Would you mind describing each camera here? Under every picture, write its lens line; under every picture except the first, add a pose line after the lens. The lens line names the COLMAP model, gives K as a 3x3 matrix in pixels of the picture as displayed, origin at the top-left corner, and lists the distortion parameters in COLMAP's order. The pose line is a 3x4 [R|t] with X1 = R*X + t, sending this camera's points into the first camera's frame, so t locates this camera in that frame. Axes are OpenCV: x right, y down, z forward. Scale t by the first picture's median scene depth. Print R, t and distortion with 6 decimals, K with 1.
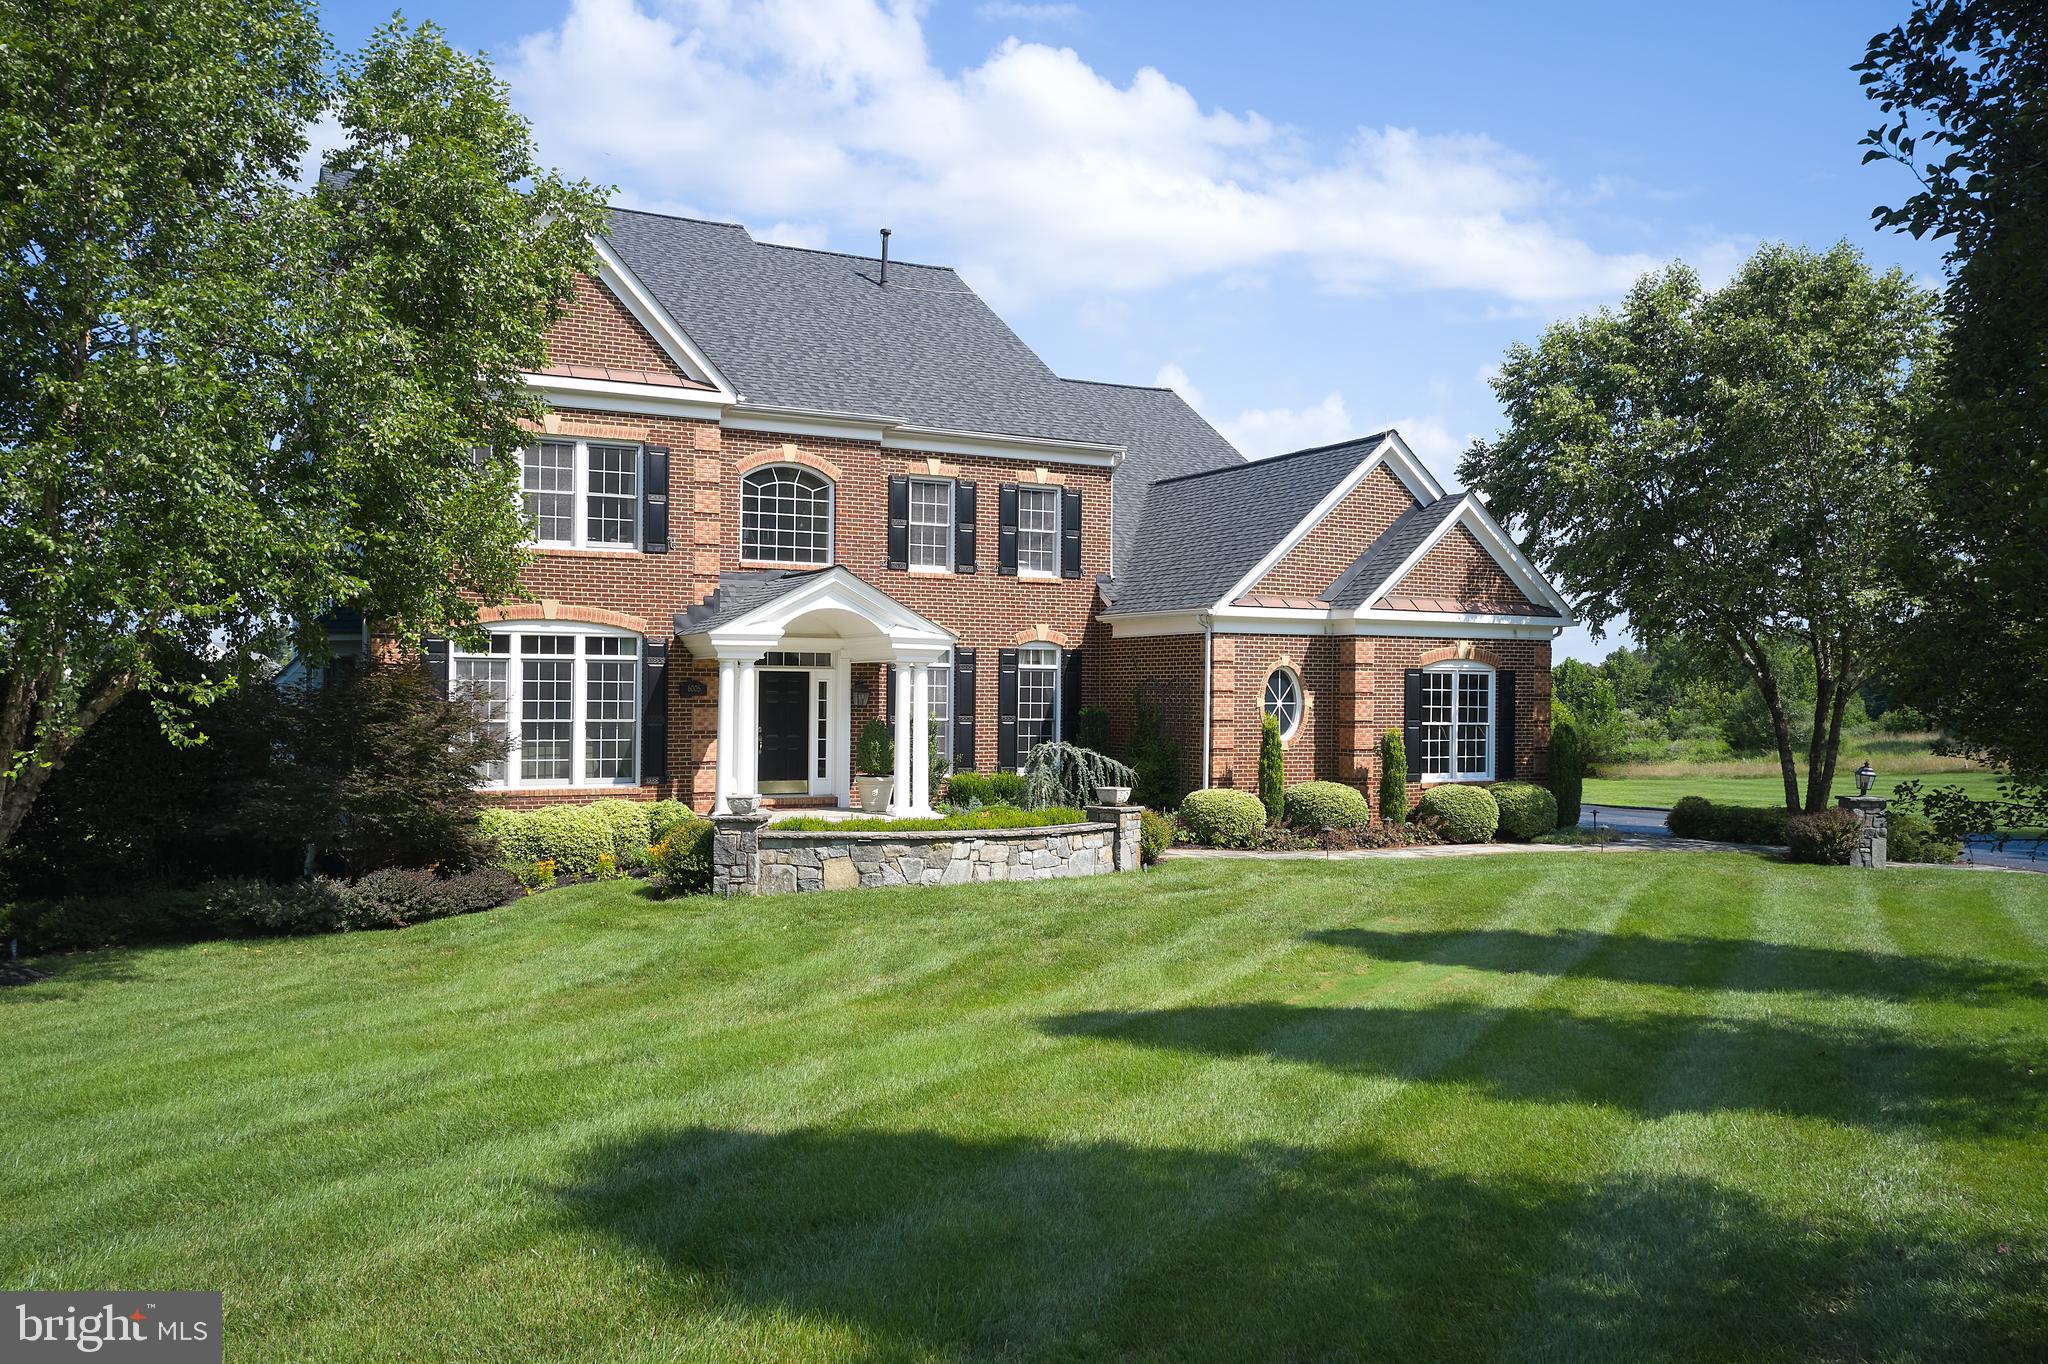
lens RADIAL K [[1611.9, 0, 1022.9], [0, 1611.9, 679.1], [0, 0, 1]] dist [-0.013630, 0.002545]
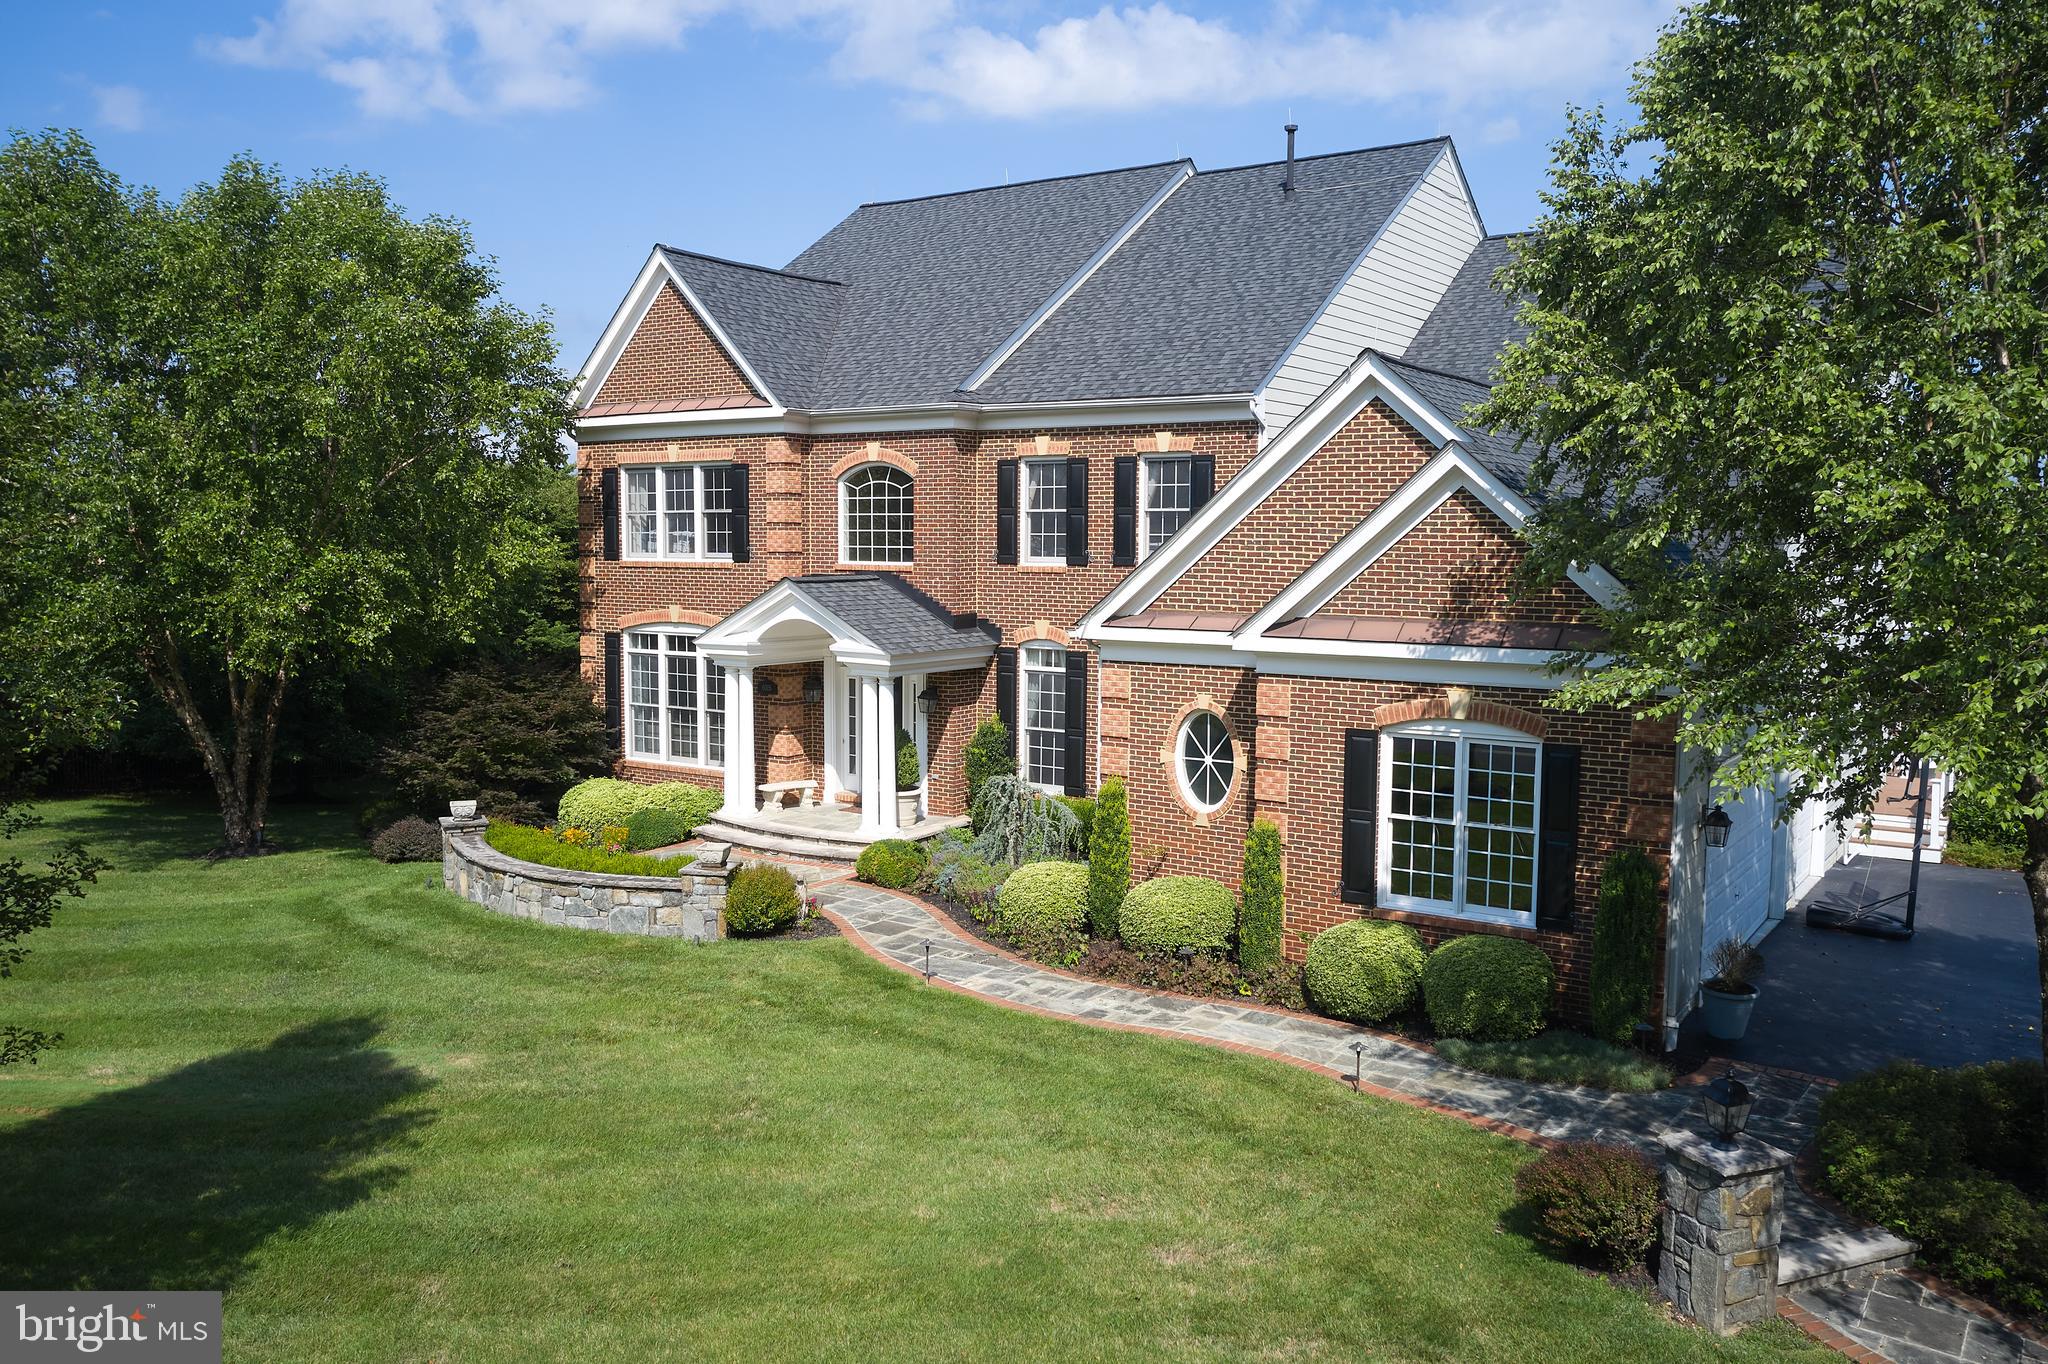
lens RADIAL K [[1611.9, 0, 1023.8], [0, 1611.9, 671.8], [0, 0, 1]] dist [-0.013630, 0.002545]
pose [[0.458923, 0.068813, -0.885807, 0.820569], [0.006273, 0.996720, 0.080680, -0.089544], [0.888454, -0.042582, 0.456986, 0.657343]]
